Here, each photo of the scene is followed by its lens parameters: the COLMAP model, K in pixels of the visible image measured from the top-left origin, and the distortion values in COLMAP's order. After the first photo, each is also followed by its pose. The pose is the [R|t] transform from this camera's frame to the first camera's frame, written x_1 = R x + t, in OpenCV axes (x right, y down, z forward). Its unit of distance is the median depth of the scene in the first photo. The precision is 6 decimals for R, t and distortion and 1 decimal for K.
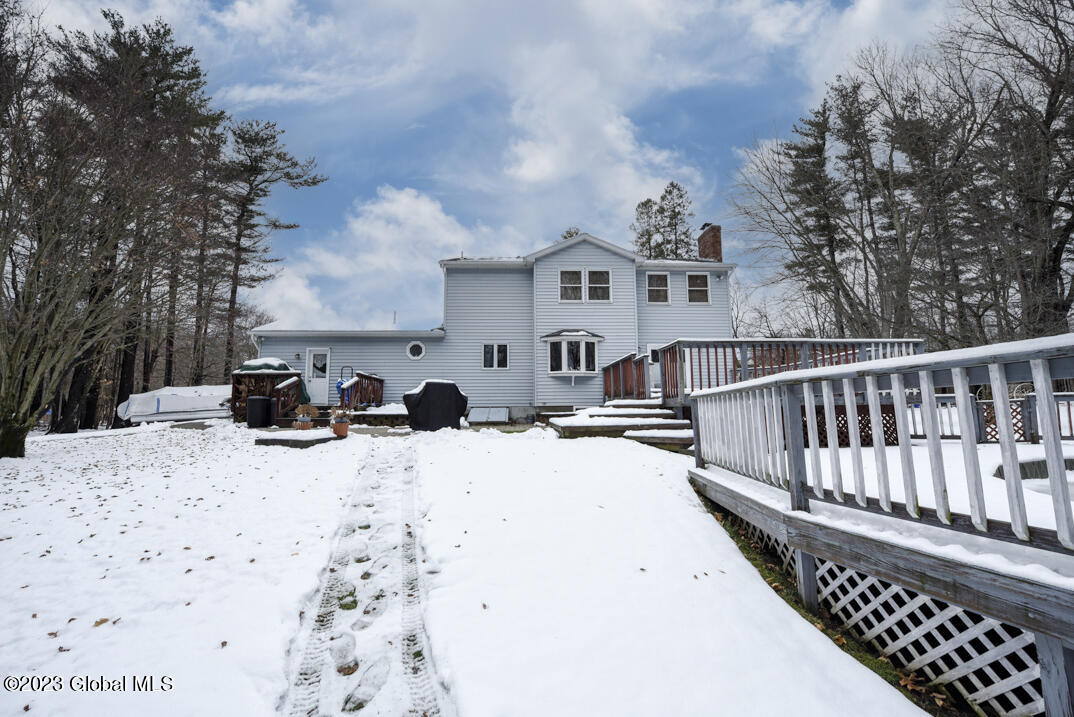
lens RADIAL K [[447.3, 0, 537.0], [0, 447.3, 358.5], [0, 0, 1]] dist [0.000067, -0.000109]
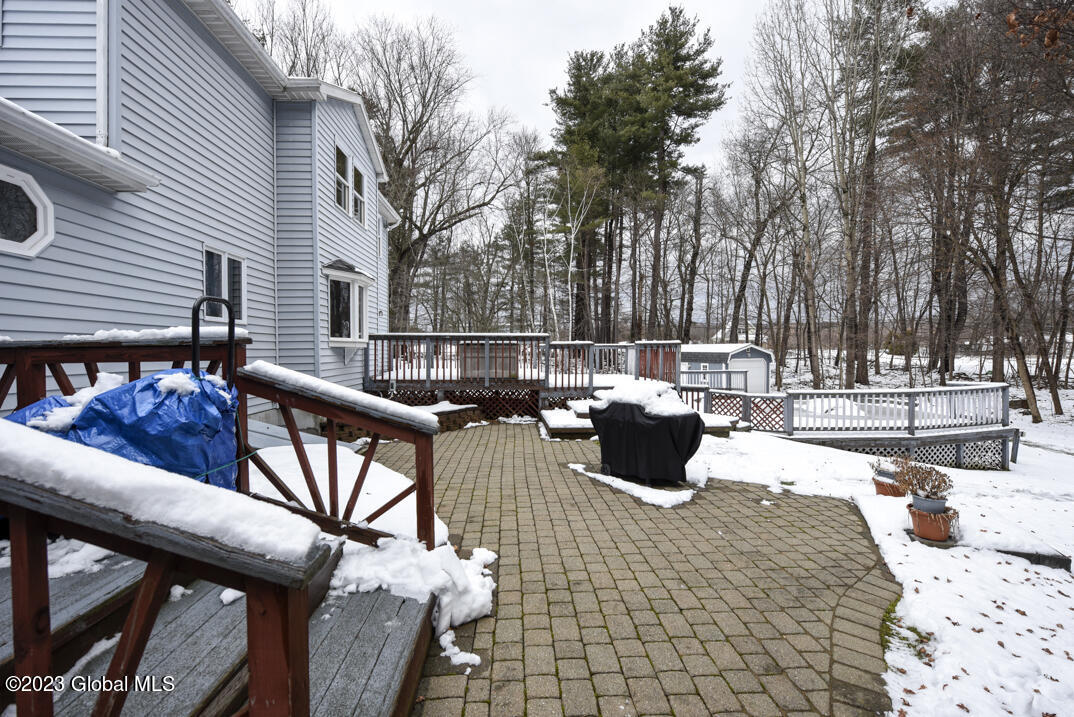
lens RADIAL K [[467.5, 0, 537.0], [0, 467.5, 358.5], [0, 0, 1]] dist [-0.028188, 0.000545]
pose [[-0.003617, -0.009107, 0.999952, -0.518861], [-0.121408, 0.992565, 0.008600, 0.021944], [-0.992596, -0.121371, -0.004696, 0.752714]]
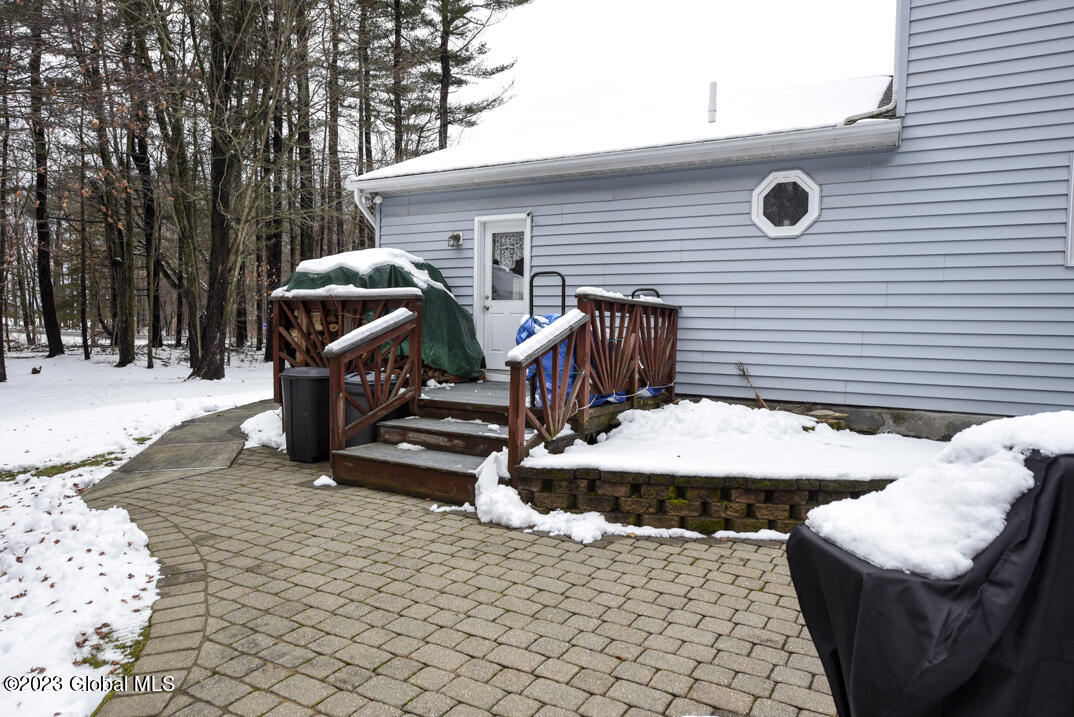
lens RADIAL K [[697.3, 0, 537.0], [0, 697.3, 358.5], [0, 0, 1]] dist [-0.003825, -0.002040]
pose [[0.851114, 0.046163, -0.522947, -0.168142], [0.043313, 0.986556, 0.157580, 0.002469], [0.523190, -0.156769, 0.837673, 0.525509]]
